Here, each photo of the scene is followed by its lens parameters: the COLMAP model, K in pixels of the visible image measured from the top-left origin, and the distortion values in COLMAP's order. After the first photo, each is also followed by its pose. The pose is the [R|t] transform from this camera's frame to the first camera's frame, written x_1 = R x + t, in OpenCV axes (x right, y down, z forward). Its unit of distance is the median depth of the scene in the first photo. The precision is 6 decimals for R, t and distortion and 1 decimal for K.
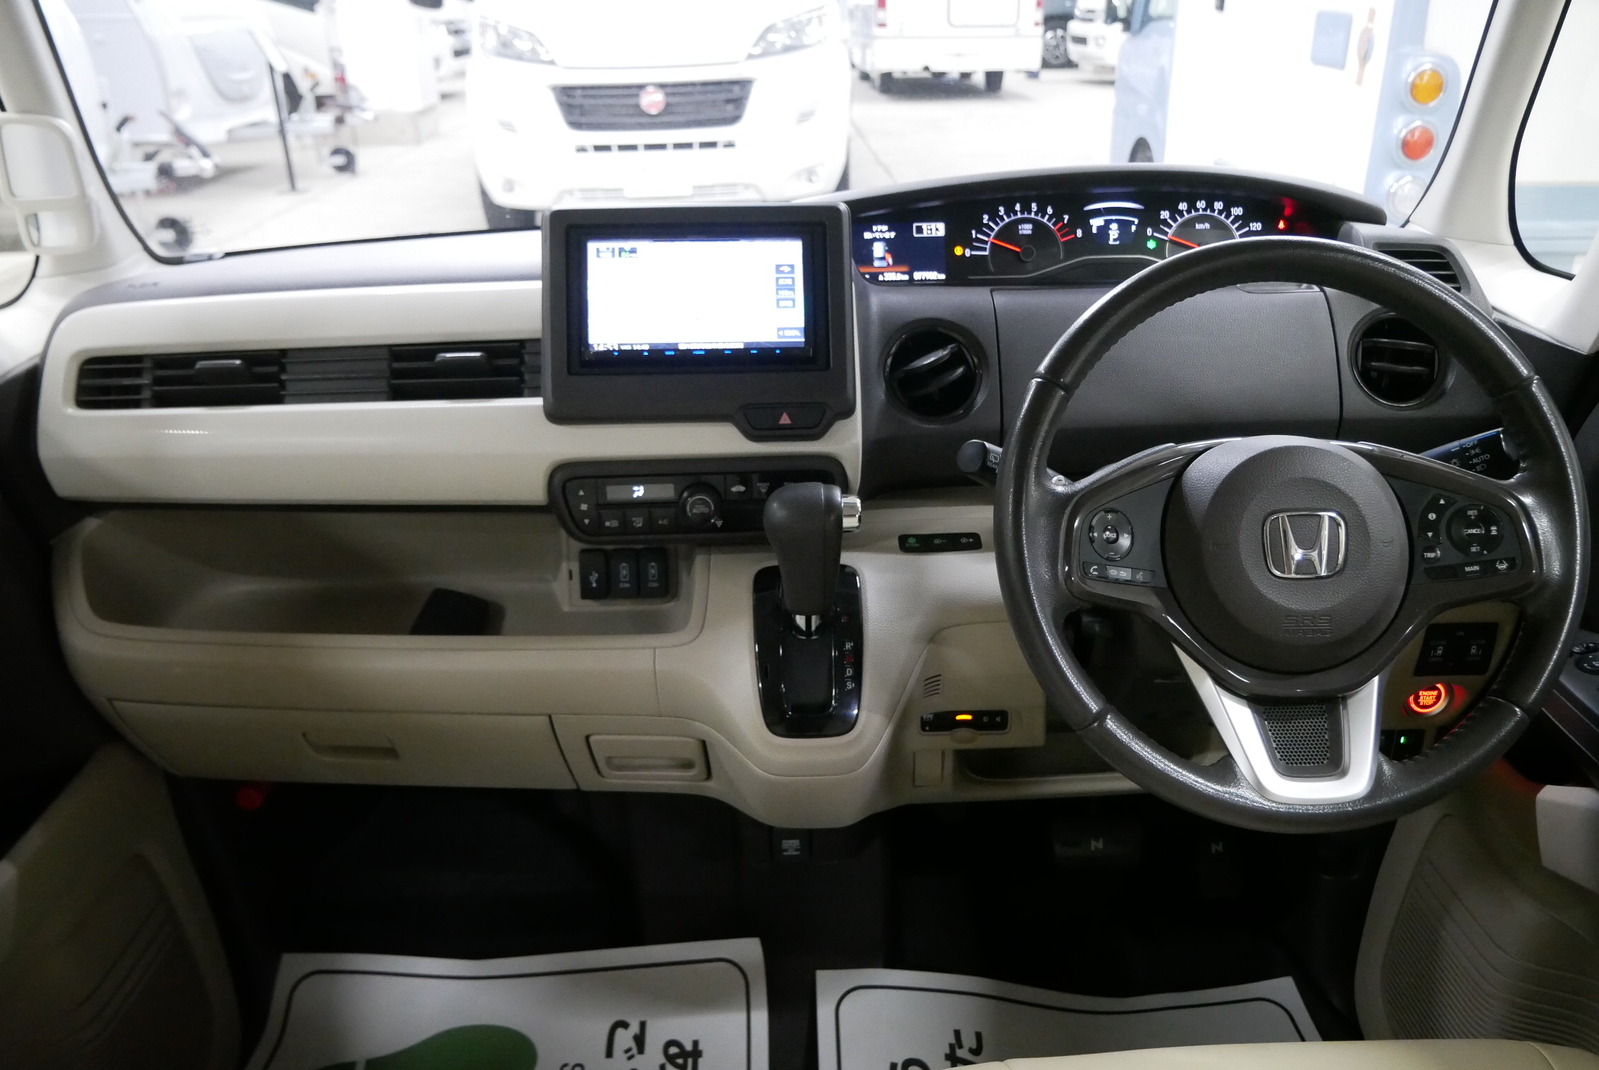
lens RADIAL K [[1279.2, 0, 791.3], [0, 1279.2, 534.0], [0, 0, 1]] dist [-0.033232, -0.008633]
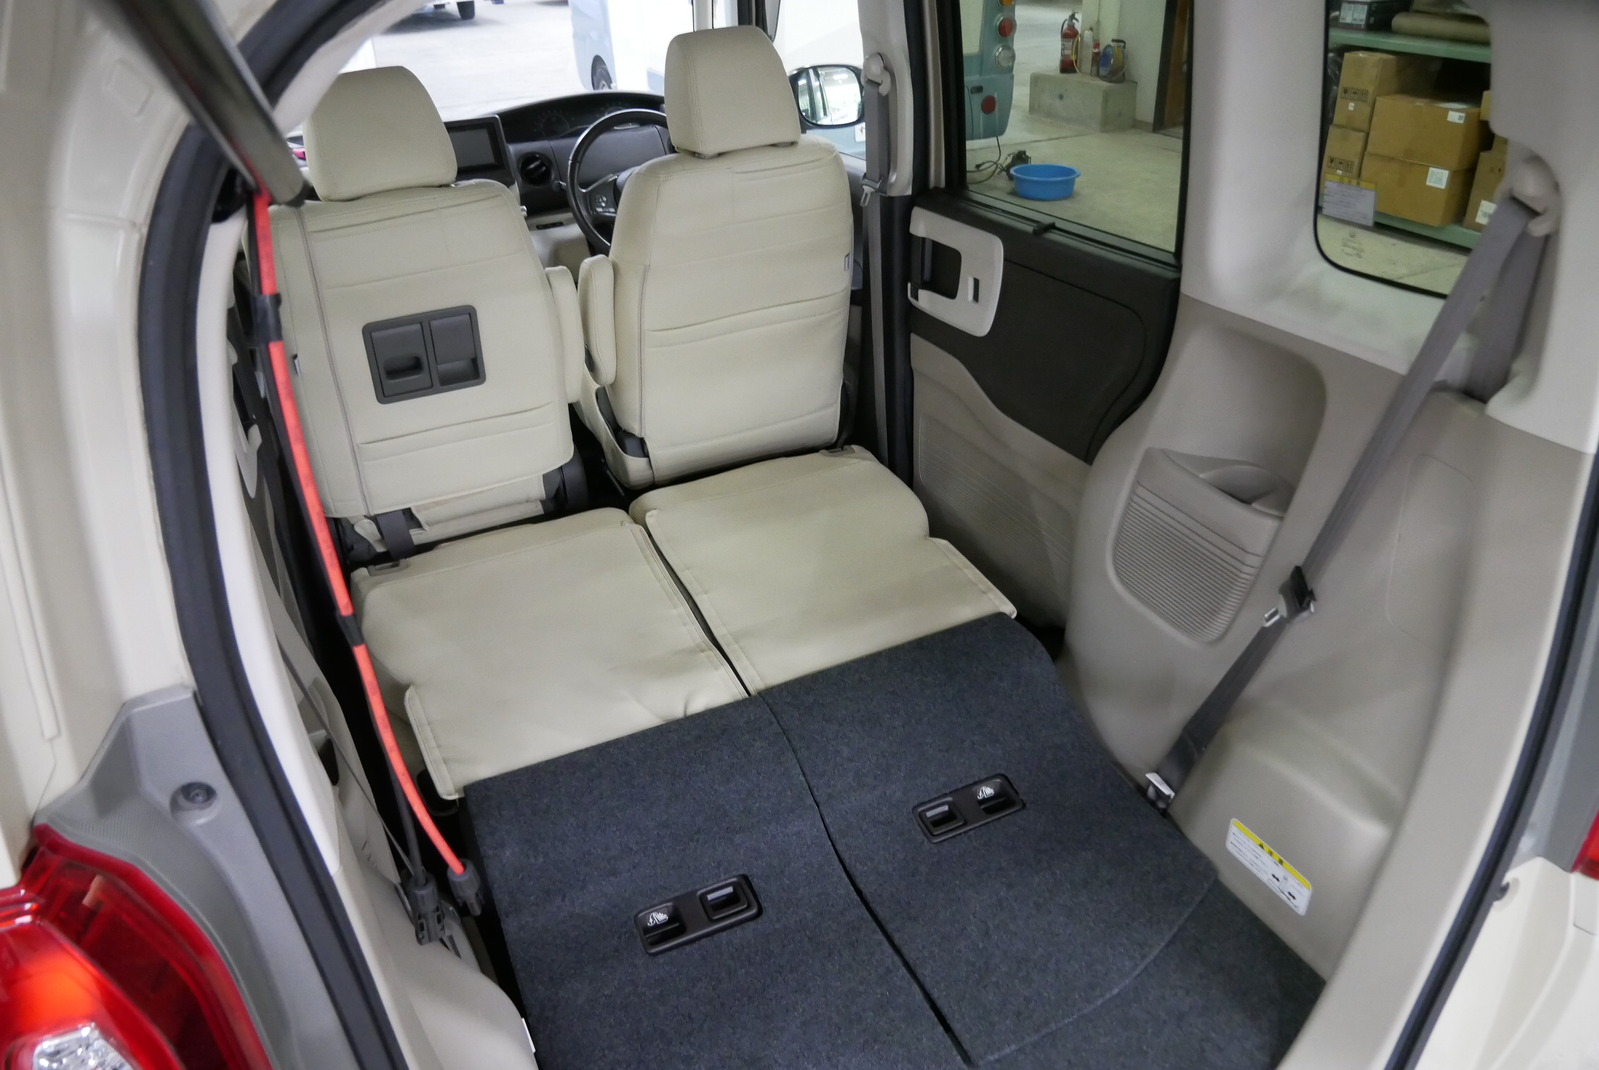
lens RADIAL K [[1150.0, 0, 803.6], [0, 1150.0, 536.5], [0, 0, 1]] dist [-0.044976, 0.014609]
pose [[0.911855, -0.219509, 0.346894, -0.377071], [0.182376, 0.973676, 0.136727, 0.400223], [-0.367775, -0.061410, 0.927885, -1.536561]]
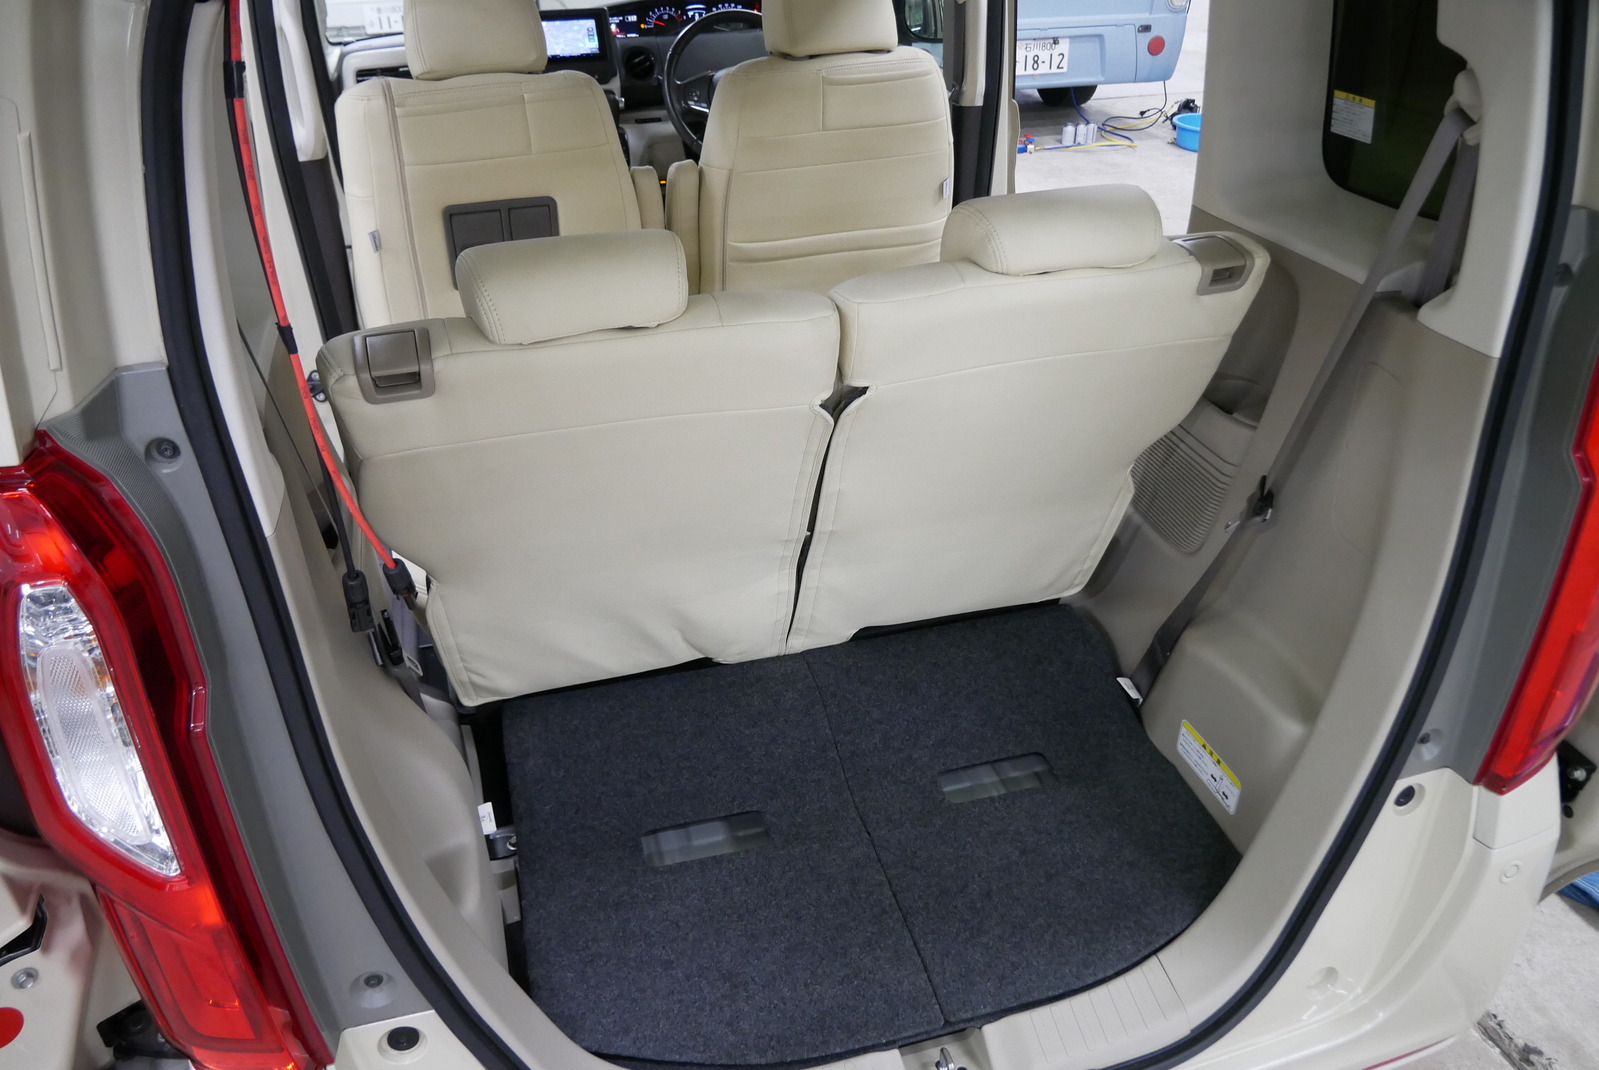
lens RADIAL K [[1210.9, 0, 801.7], [0, 1210.9, 539.1], [0, 0, 1]] dist [-0.043508, 0.006322]
pose [[0.964250, -0.127757, 0.232165, -0.285146], [0.093402, 0.983738, 0.153412, 0.510306], [-0.247989, -0.126243, 0.960502, -1.742224]]
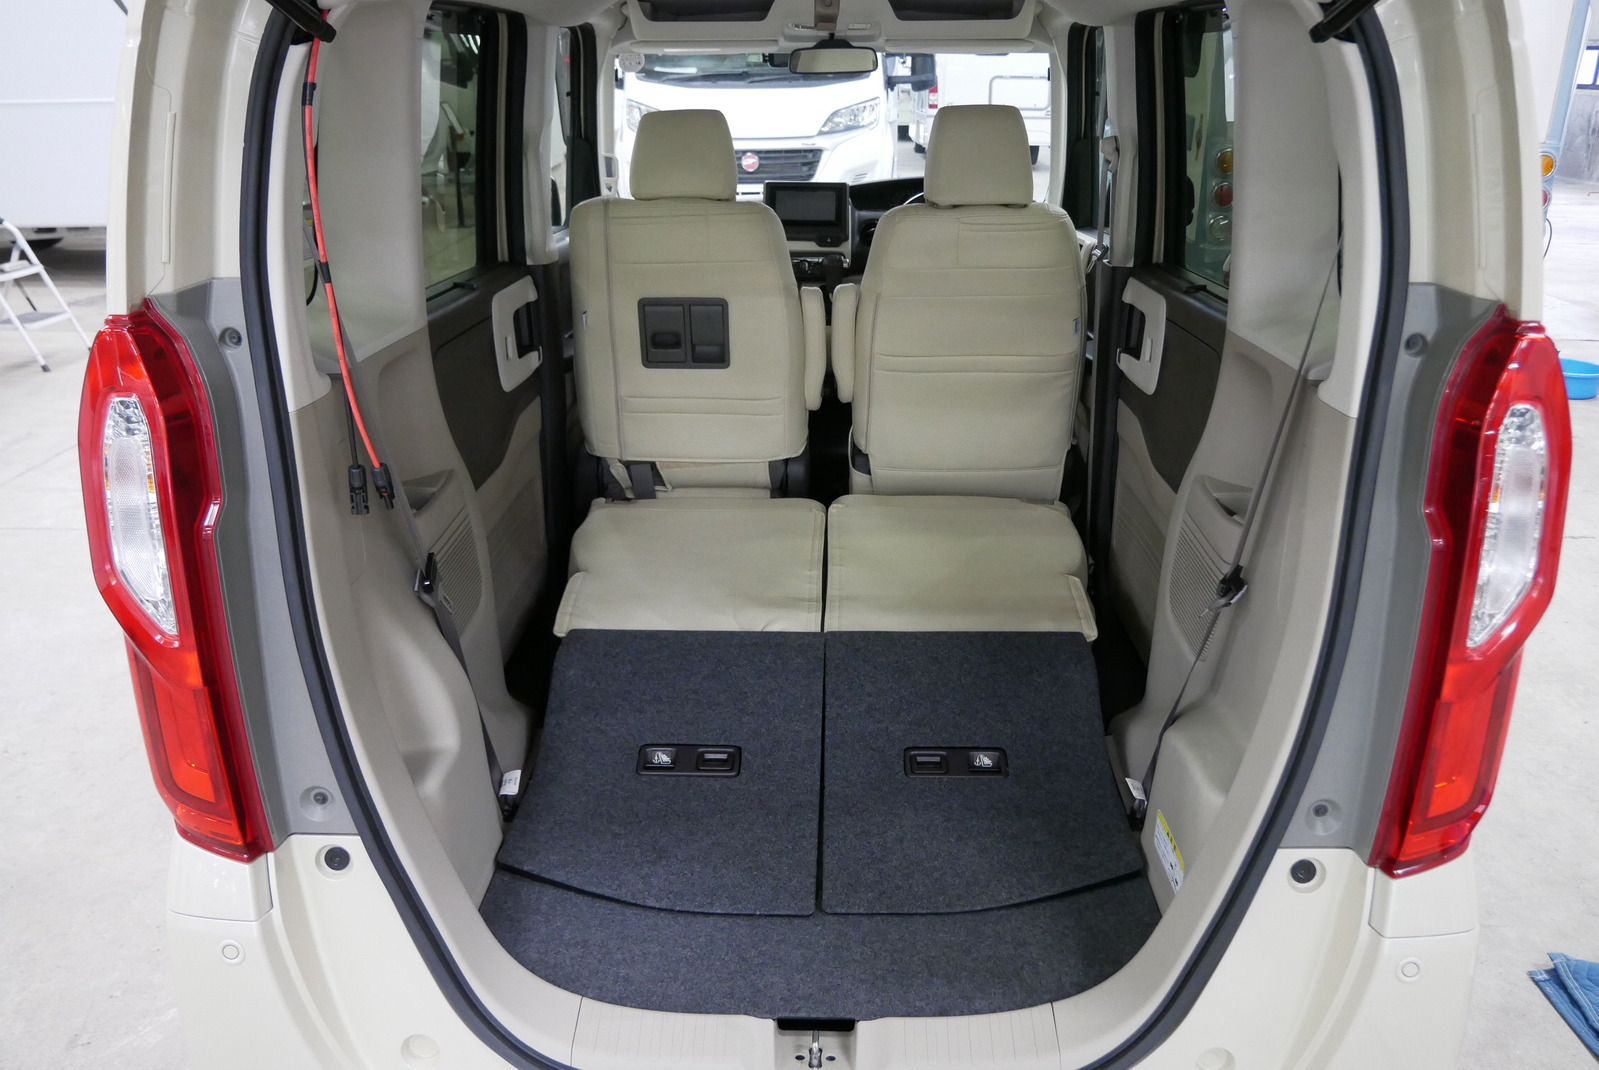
lens RADIAL K [[1279.2, 0, 807.0], [0, 1279.2, 539.8], [0, 0, 1]] dist [-0.033232, -0.008633]
pose [[0.998923, 0.035331, -0.030073, 0.056999], [-0.036701, 0.998253, -0.046293, 0.736466], [0.028385, 0.047347, 0.998475, -2.040736]]
